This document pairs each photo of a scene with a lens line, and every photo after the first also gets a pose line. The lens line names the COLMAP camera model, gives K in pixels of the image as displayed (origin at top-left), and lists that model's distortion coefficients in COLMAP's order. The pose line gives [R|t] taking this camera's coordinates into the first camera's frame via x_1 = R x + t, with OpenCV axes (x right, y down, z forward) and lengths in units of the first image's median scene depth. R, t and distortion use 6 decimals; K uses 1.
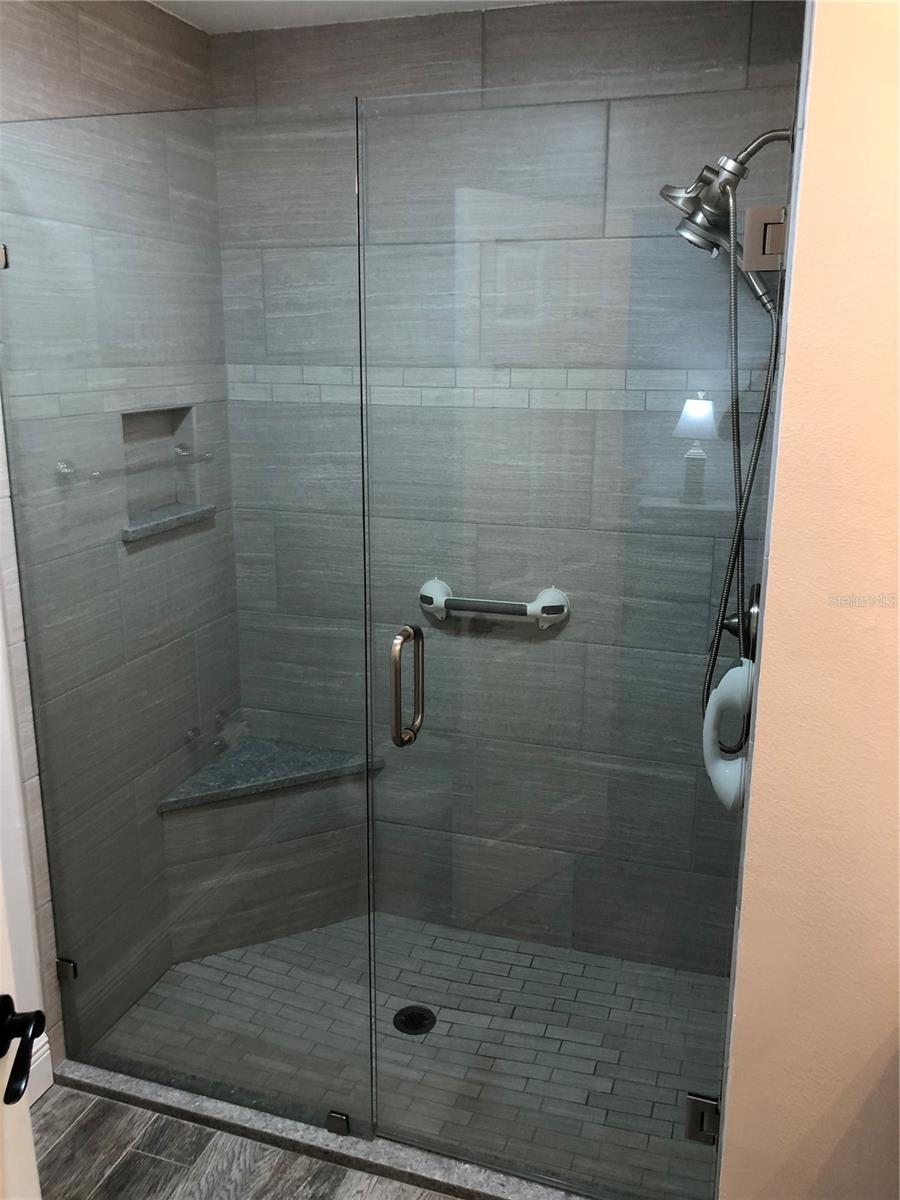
lens RADIAL K [[987.7, 0, 446.9], [0, 987.7, 598.2], [0, 0, 1]] dist [0.018183, -0.017106]
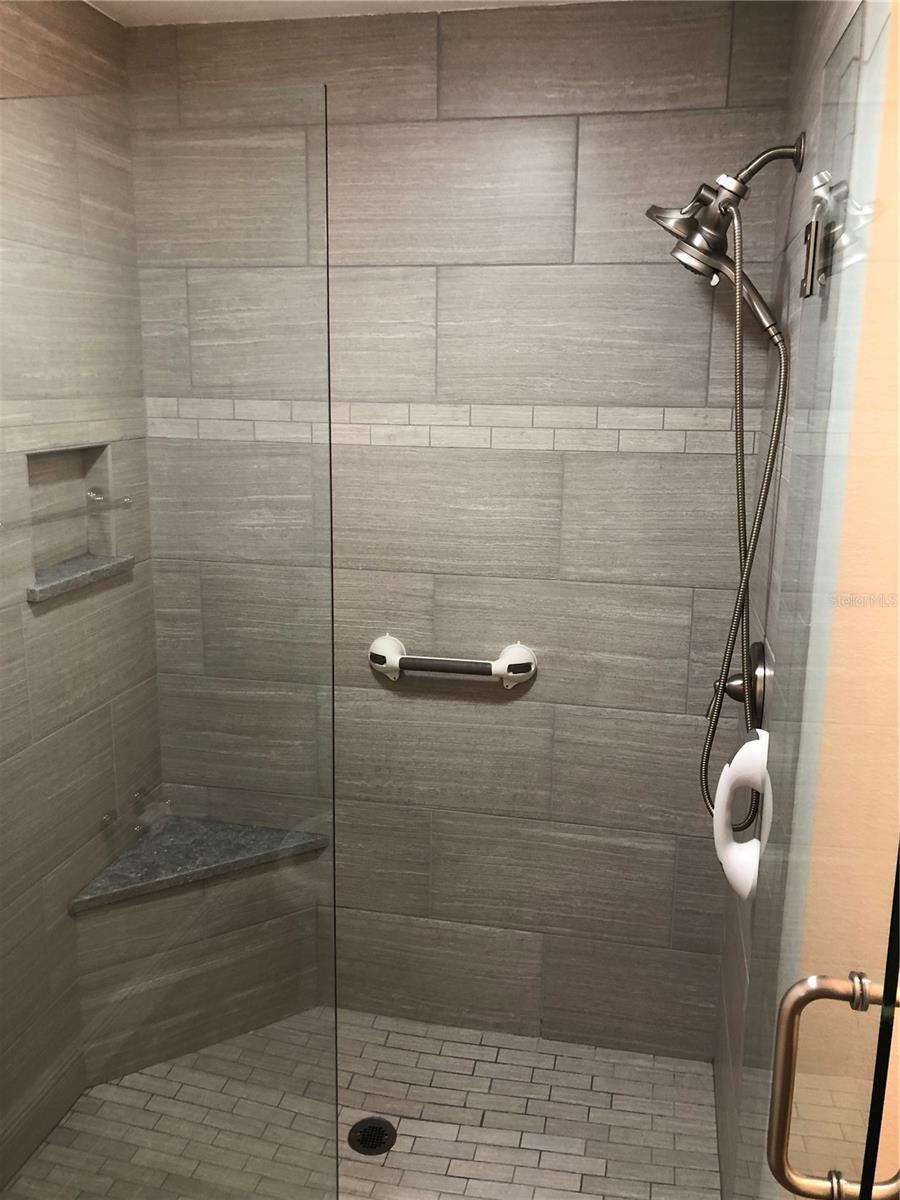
lens RADIAL K [[987.7, 0, 455.7], [0, 987.7, 602.5], [0, 0, 1]] dist [0.018183, -0.017106]
pose [[0.993620, -0.014899, 0.111794, -0.051779], [0.018228, 0.999418, -0.028819, -0.023843], [-0.111300, 0.030673, 0.993313, 0.101481]]
